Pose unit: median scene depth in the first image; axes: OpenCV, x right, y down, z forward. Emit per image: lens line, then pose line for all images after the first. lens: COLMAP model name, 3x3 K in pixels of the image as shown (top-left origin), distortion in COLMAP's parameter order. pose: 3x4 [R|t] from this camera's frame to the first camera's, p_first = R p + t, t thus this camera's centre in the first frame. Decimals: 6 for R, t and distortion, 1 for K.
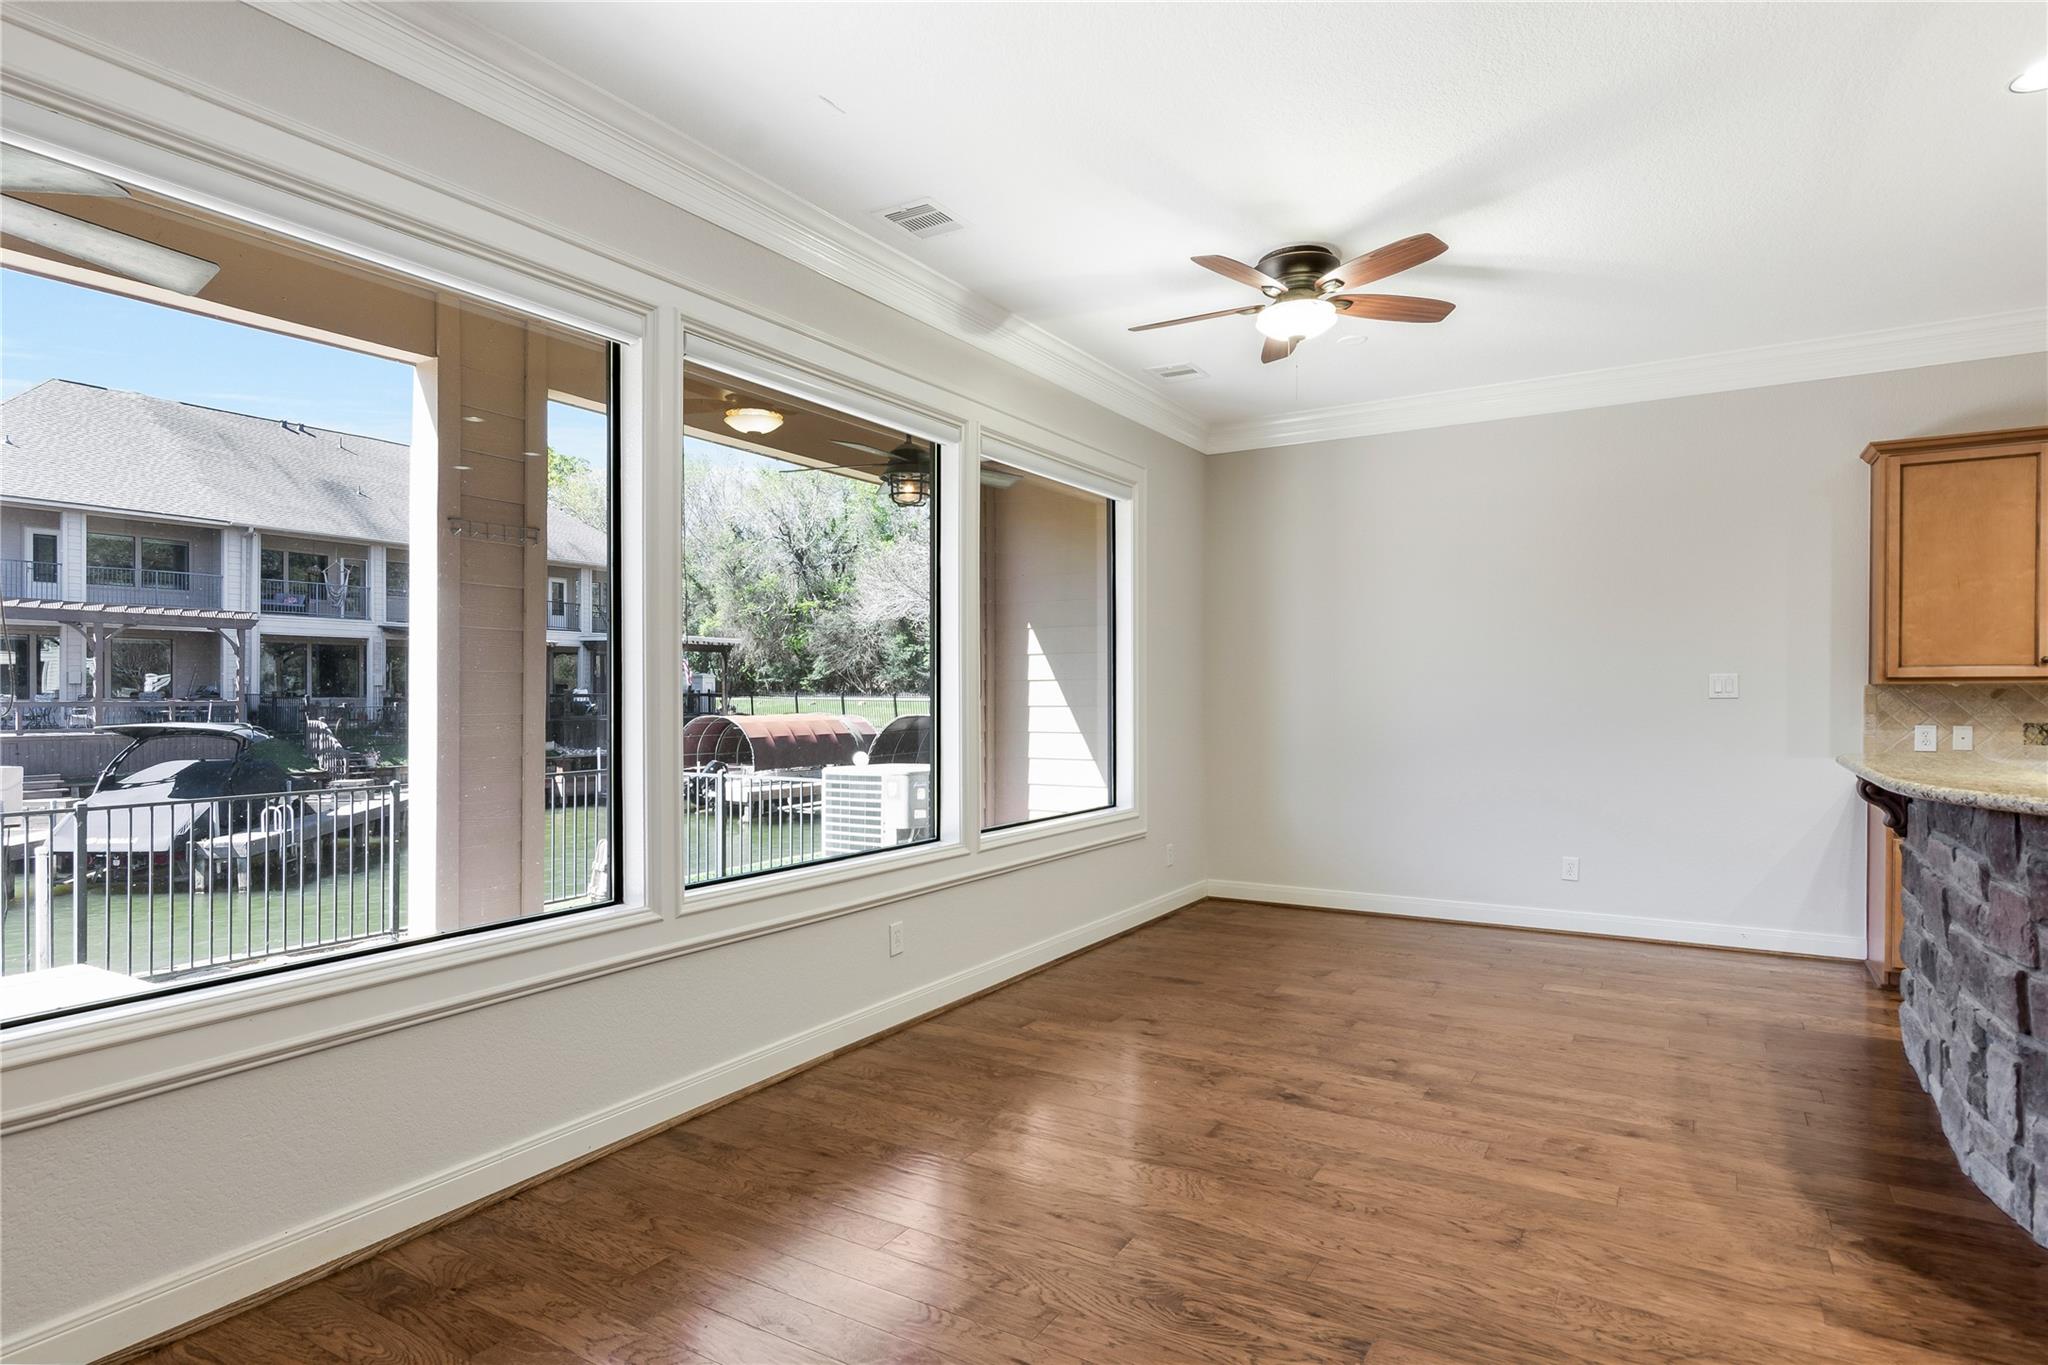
lens RADIAL K [[1090.4, 0, 1037.4], [0, 1090.4, 681.5], [0, 0, 1]] dist [0.004055, -0.001533]
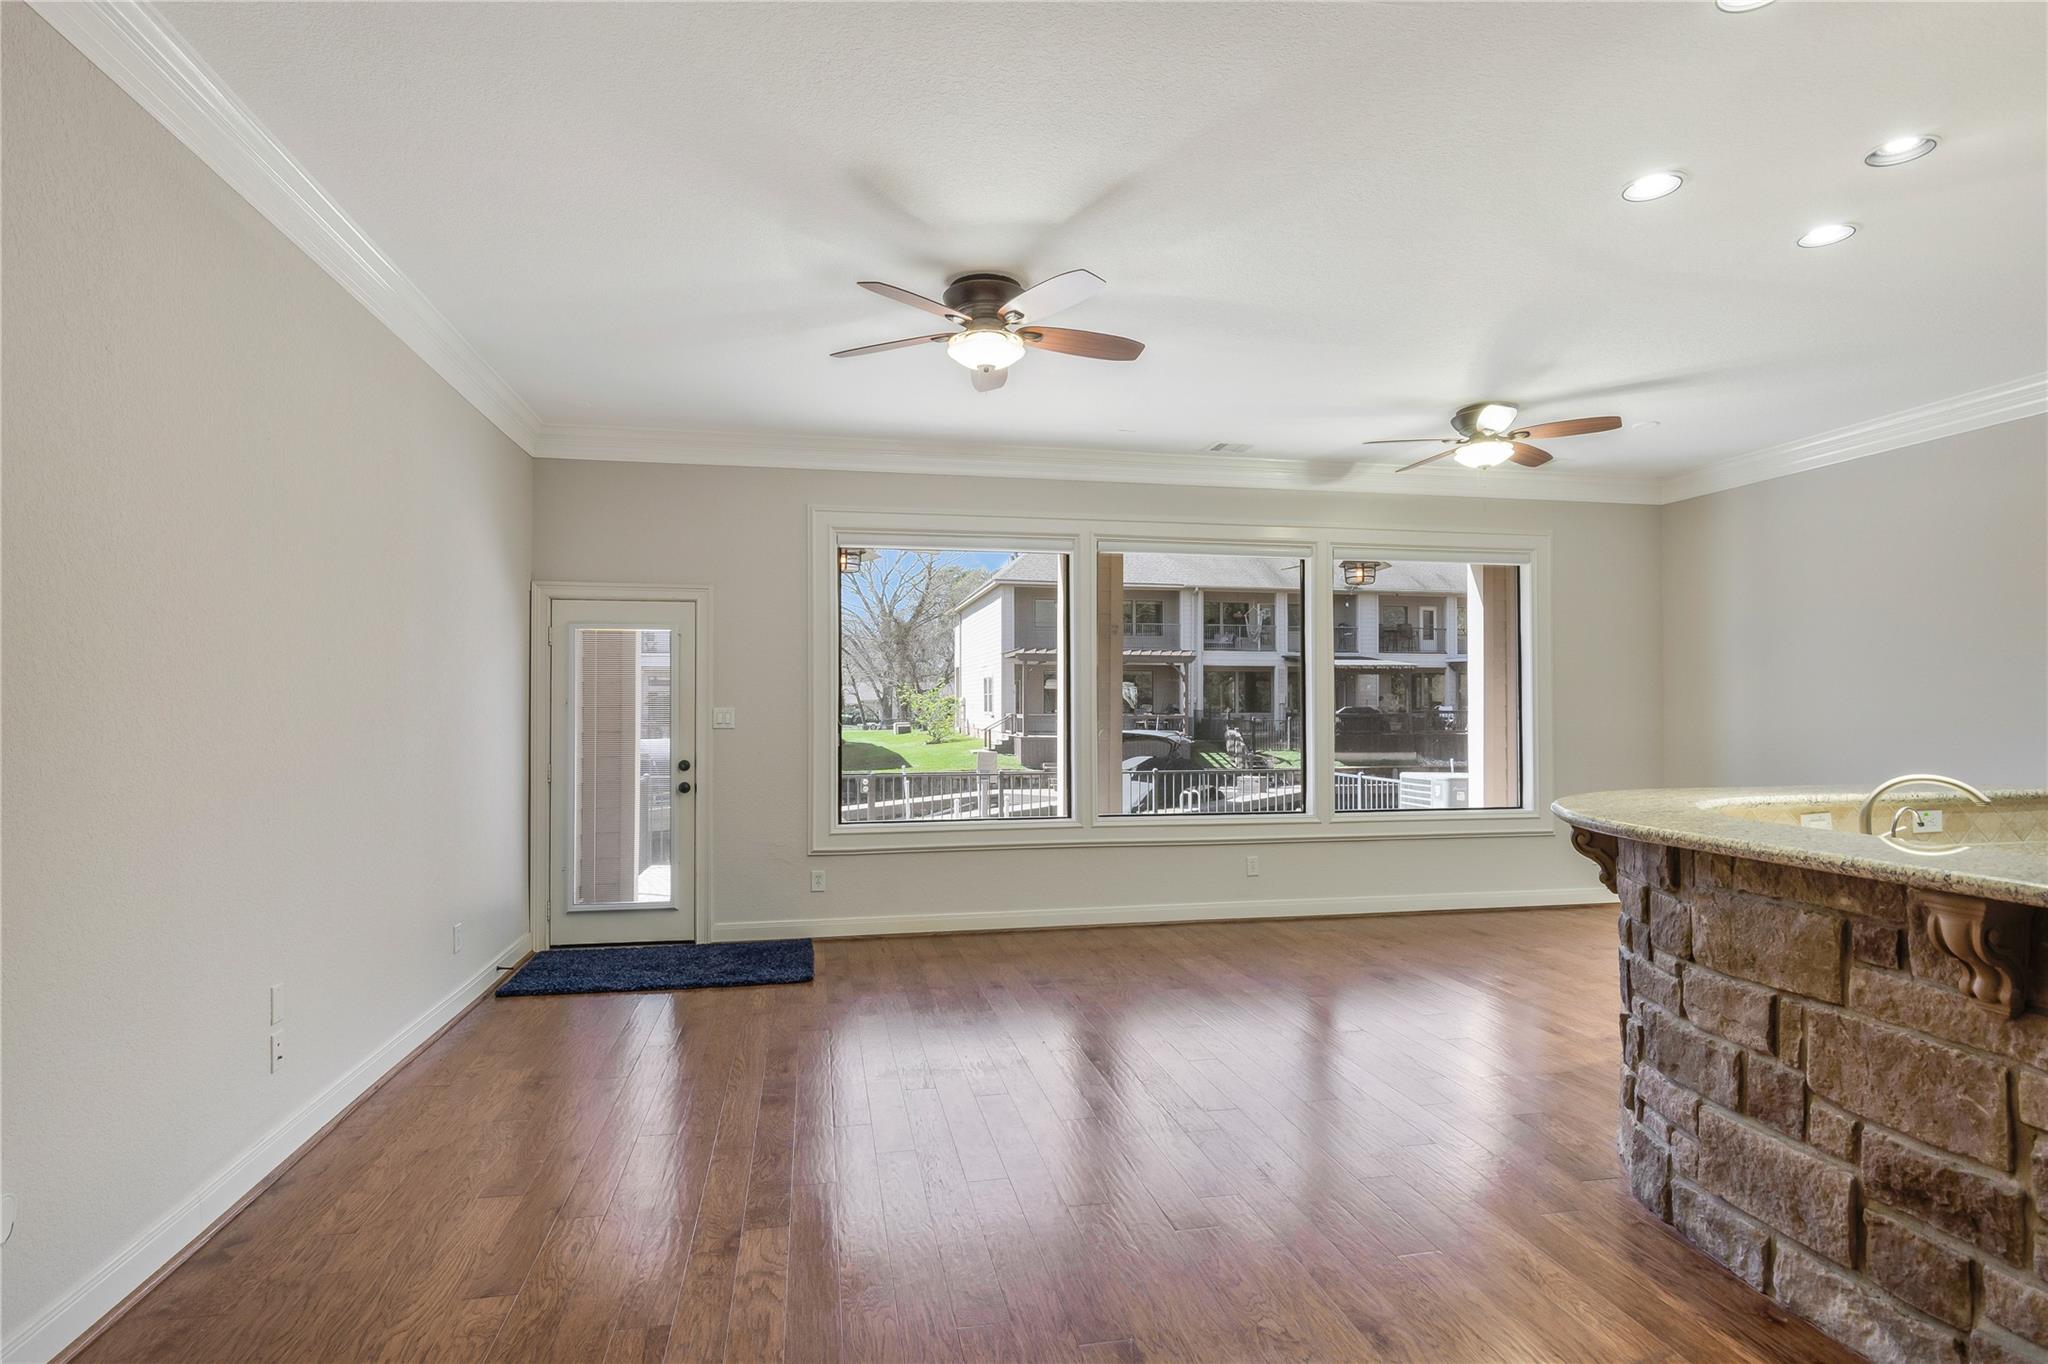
lens RADIAL K [[1039.0, 0, 1023.9], [0, 1039.0, 700.5], [0, 0, 1]] dist [-0.010834, 0.000477]
pose [[0.676976, -0.005511, -0.735984, 0.746991], [0.008034, 0.999968, -0.000097, -0.020052], [0.735961, -0.005847, 0.676999, -0.305798]]
